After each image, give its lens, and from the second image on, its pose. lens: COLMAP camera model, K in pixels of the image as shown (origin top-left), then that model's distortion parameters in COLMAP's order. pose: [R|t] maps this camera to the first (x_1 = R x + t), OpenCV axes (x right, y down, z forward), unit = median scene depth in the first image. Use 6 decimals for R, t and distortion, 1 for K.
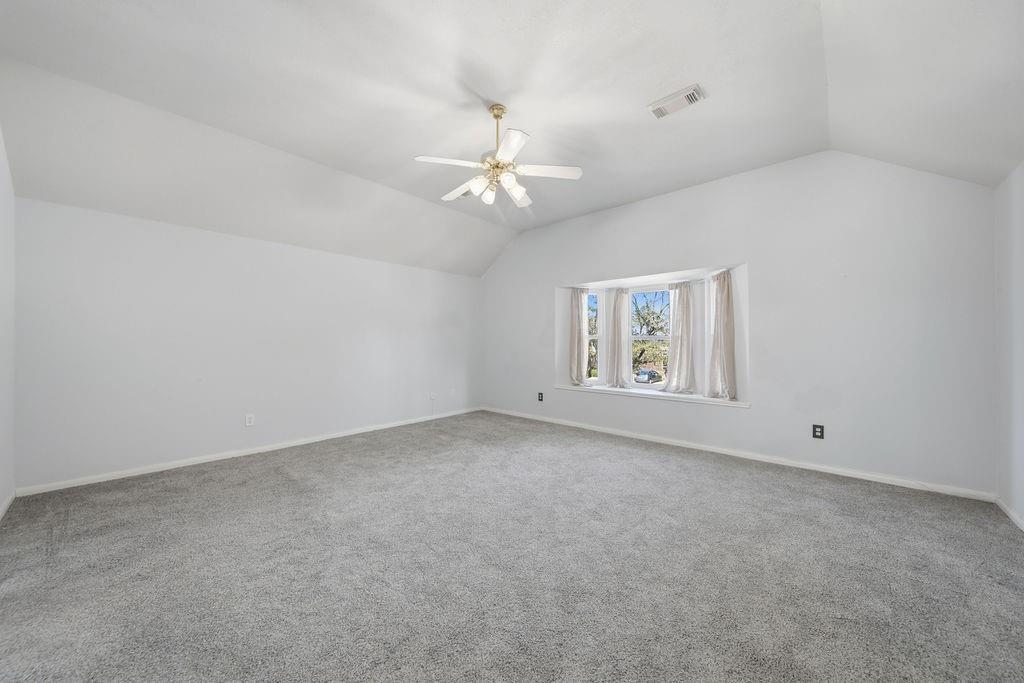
lens RADIAL K [[358.2, 0, 512.0], [0, 358.2, 341.5], [0, 0, 1]] dist [0.000182, -0.000009]
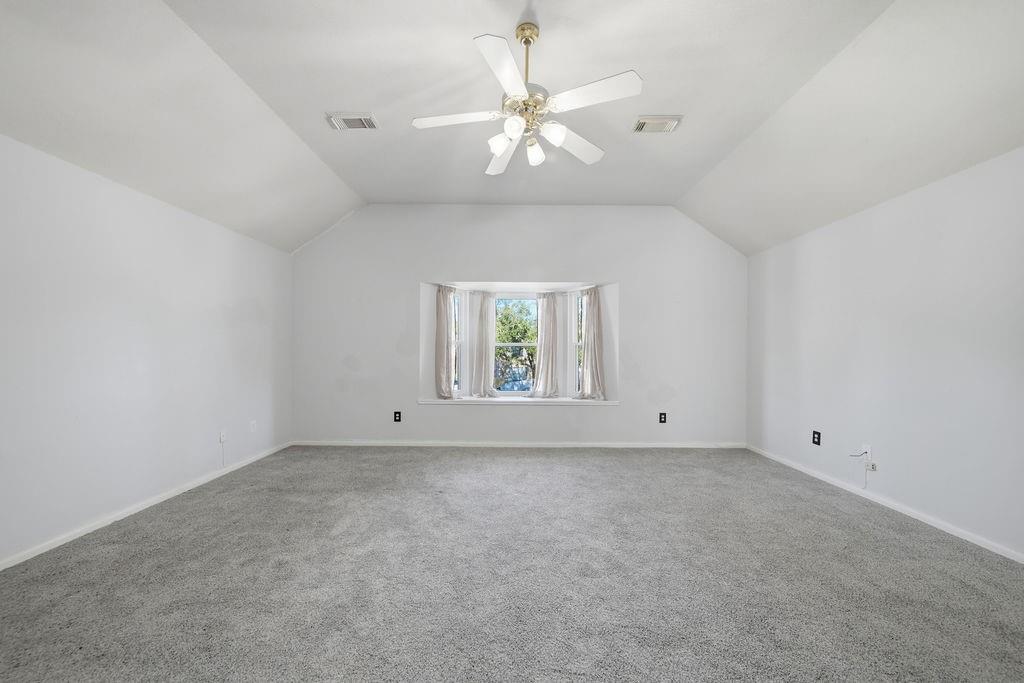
lens RADIAL K [[366.2, 0, 513.4], [0, 366.2, 347.7], [0, 0, 1]] dist [-0.000667, -0.000060]
pose [[0.745475, 0.010552, 0.666450, -0.318962], [-0.008109, 0.999944, -0.006761, 0.005776], [-0.666485, -0.000364, 0.745519, 0.258837]]
